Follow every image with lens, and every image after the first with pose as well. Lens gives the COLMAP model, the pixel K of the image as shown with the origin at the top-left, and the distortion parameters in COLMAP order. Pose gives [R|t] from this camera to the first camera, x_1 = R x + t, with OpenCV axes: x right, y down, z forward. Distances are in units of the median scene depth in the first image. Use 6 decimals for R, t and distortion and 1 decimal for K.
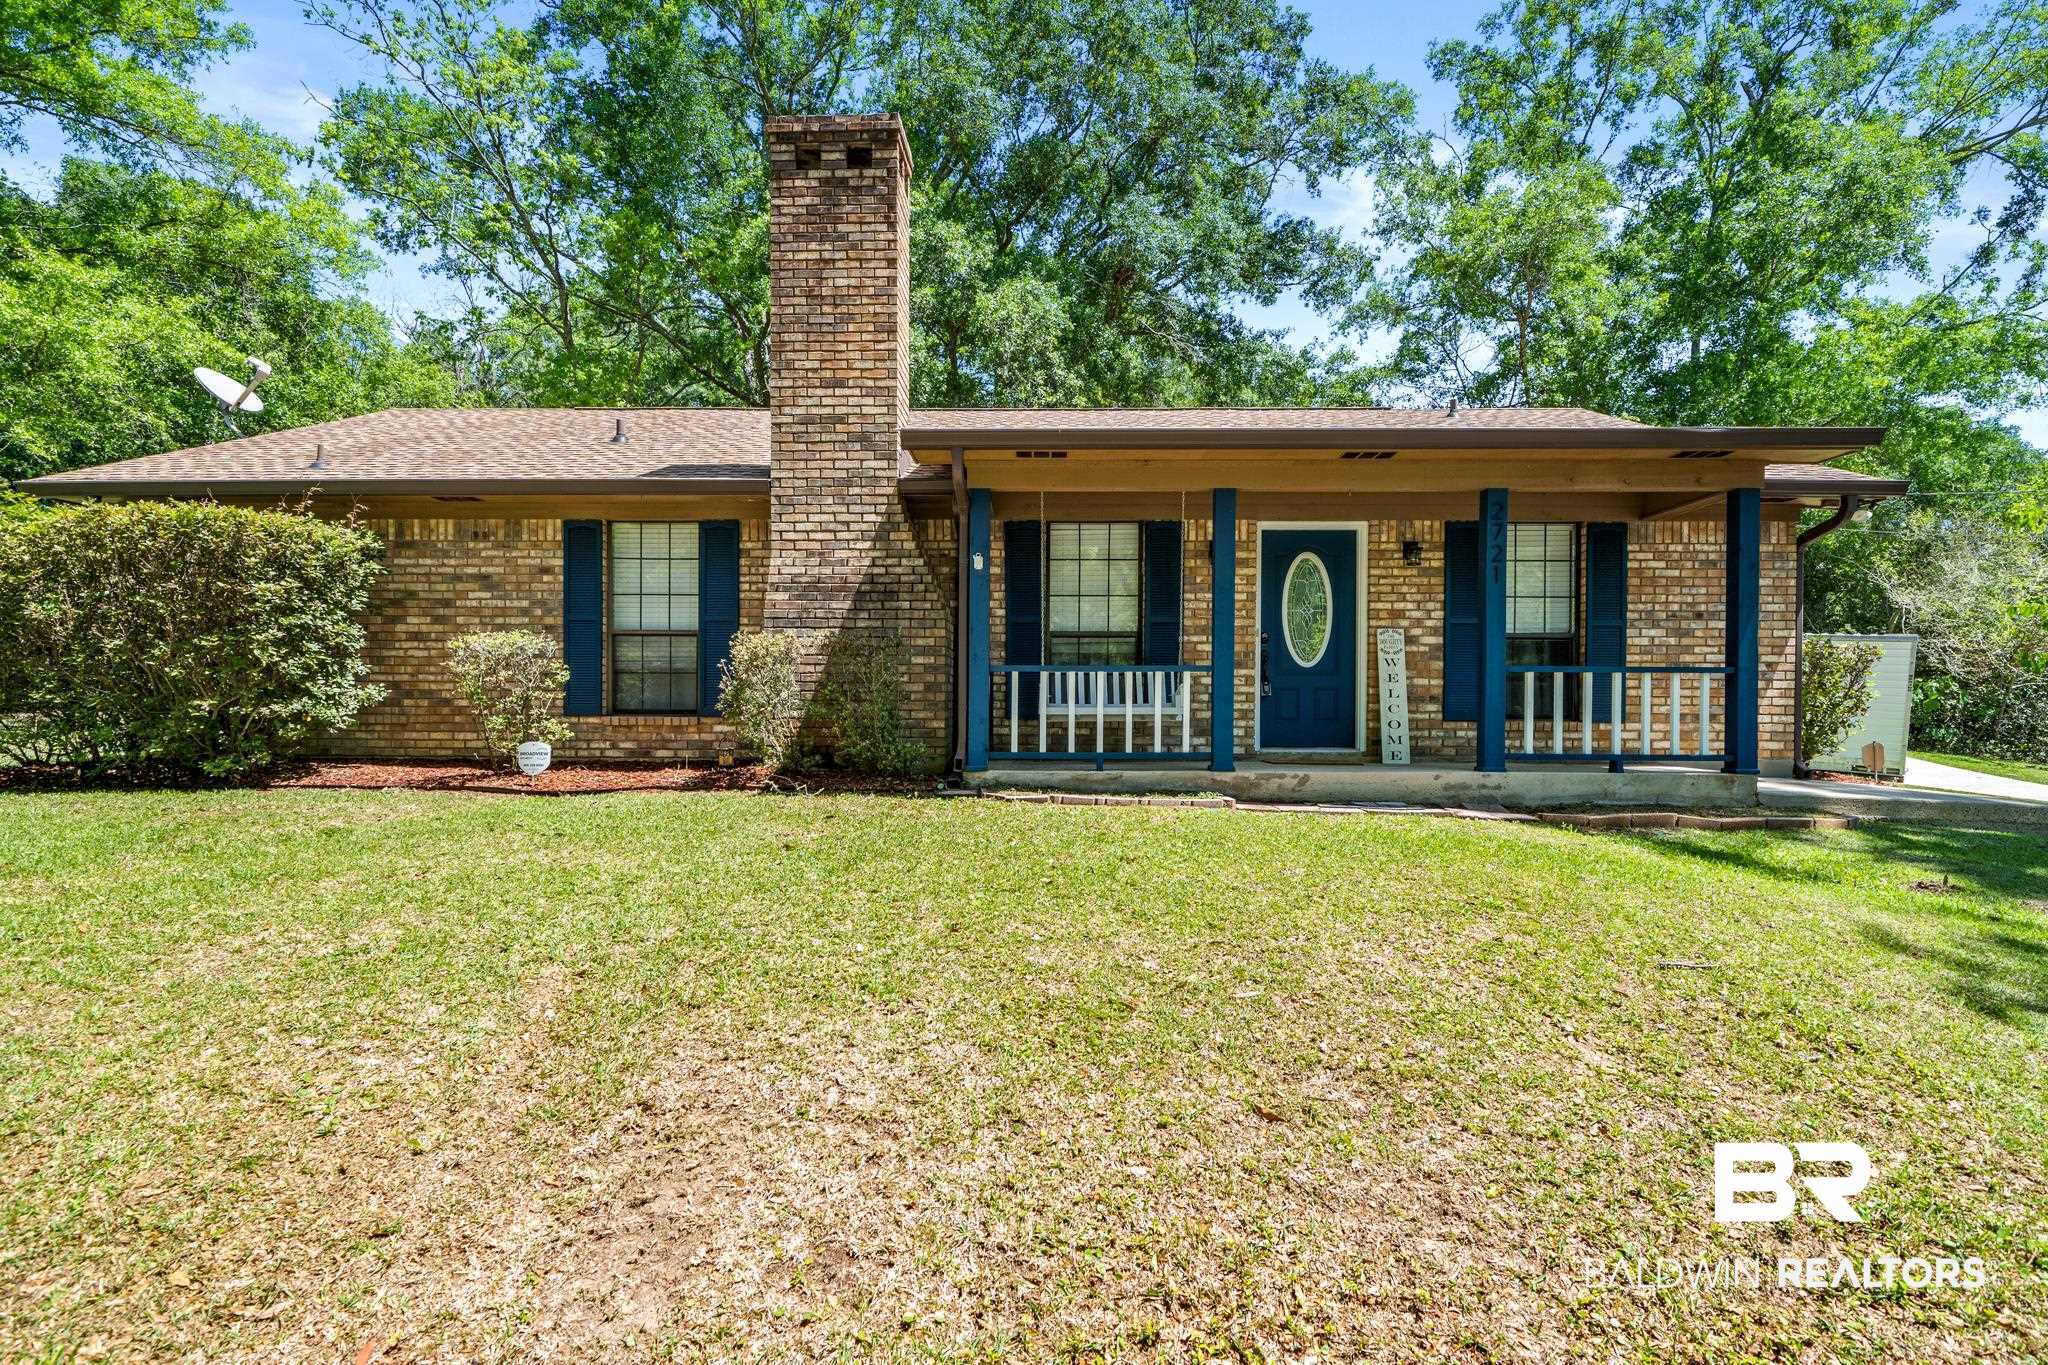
lens RADIAL K [[995.5, 0, 1019.9], [0, 995.5, 698.8], [0, 0, 1]] dist [-0.001974, 0.000138]
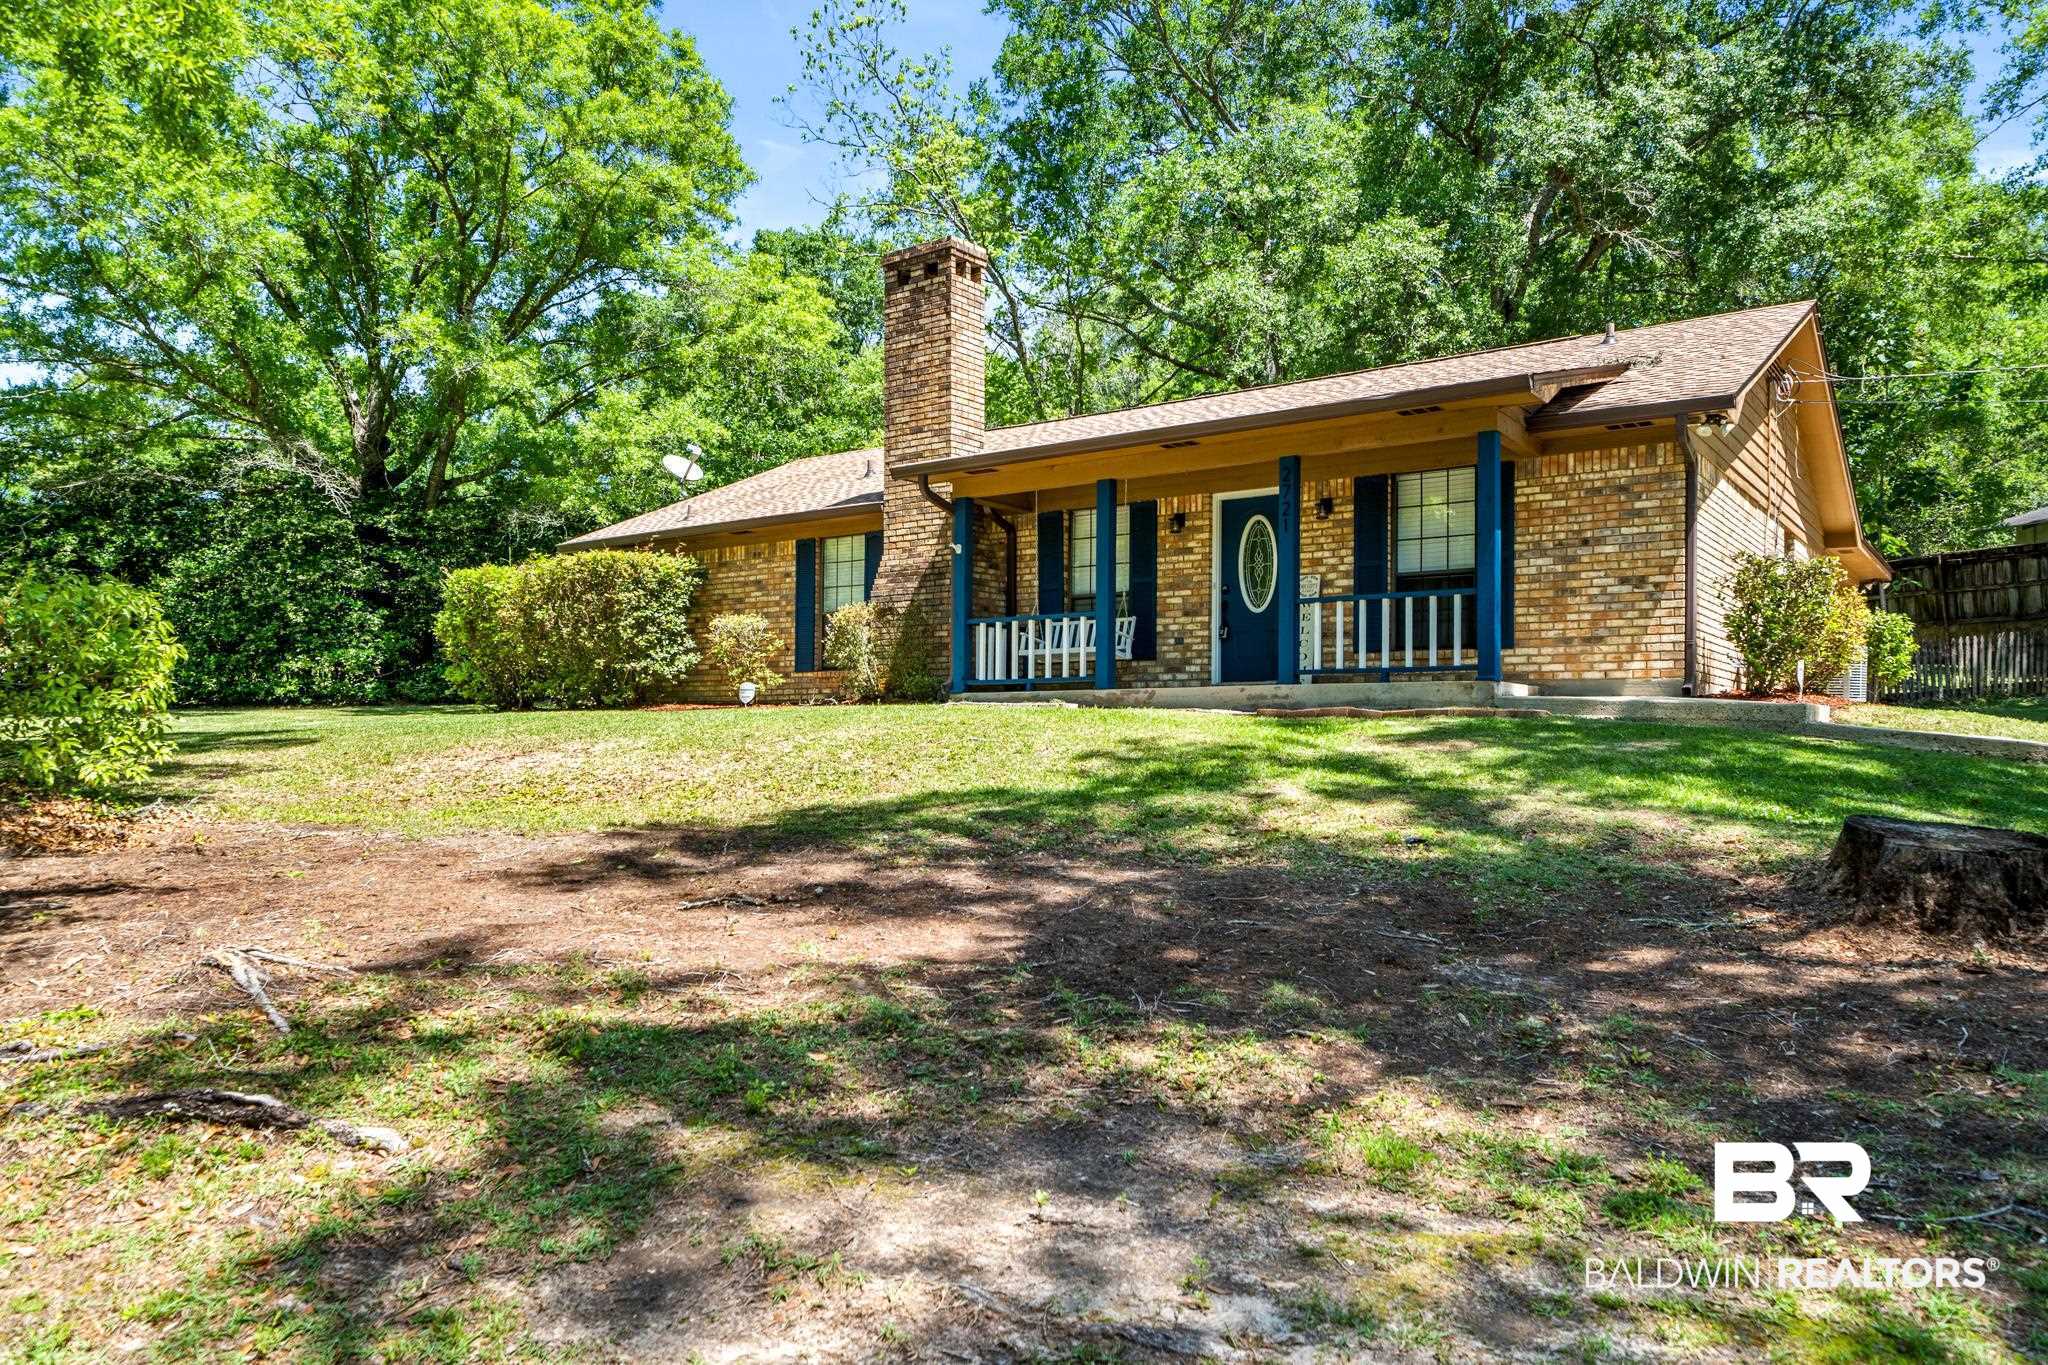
lens RADIAL K [[1427.4, 0, 1024.0], [0, 1427.4, 682.5], [0, 0, 1]] dist [-0.010101, -0.003729]
pose [[0.818616, -0.025319, -0.573783, 1.051634], [-0.000484, 0.998997, -0.044773, 0.128999], [0.574341, 0.036929, 0.817783, -0.542914]]
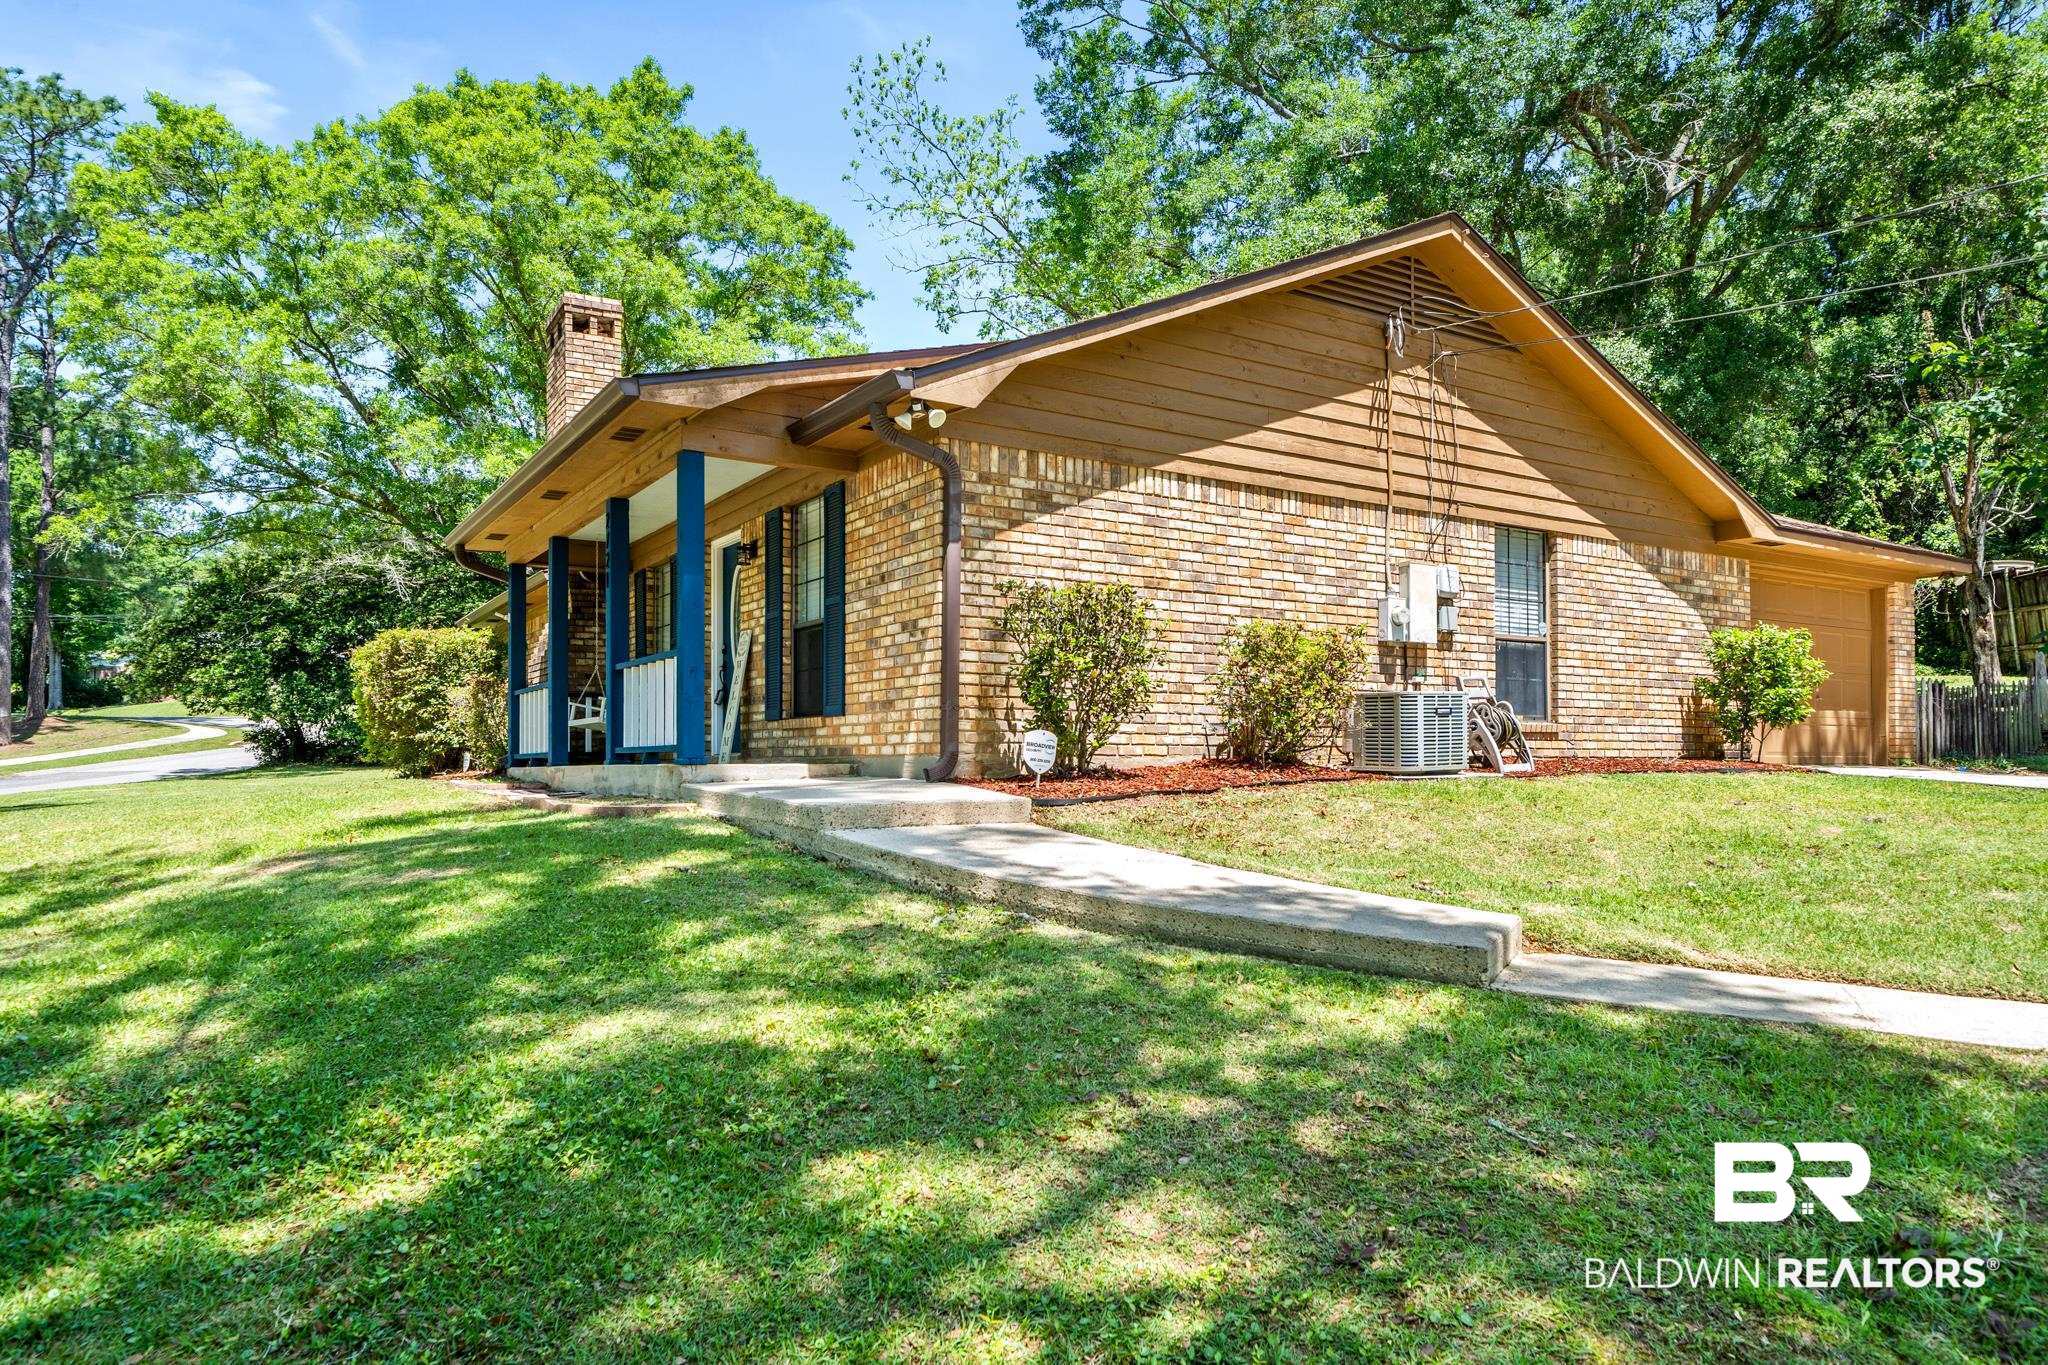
lens RADIAL K [[1303.5, 0, 1025.5], [0, 1303.5, 728.2], [0, 0, 1]] dist [-0.024912, 0.000201]
pose [[0.557396, -0.031225, -0.829659, 1.616616], [0.014780, 0.999507, -0.027688, 0.068180], [0.830115, 0.003171, 0.557583, 0.506914]]
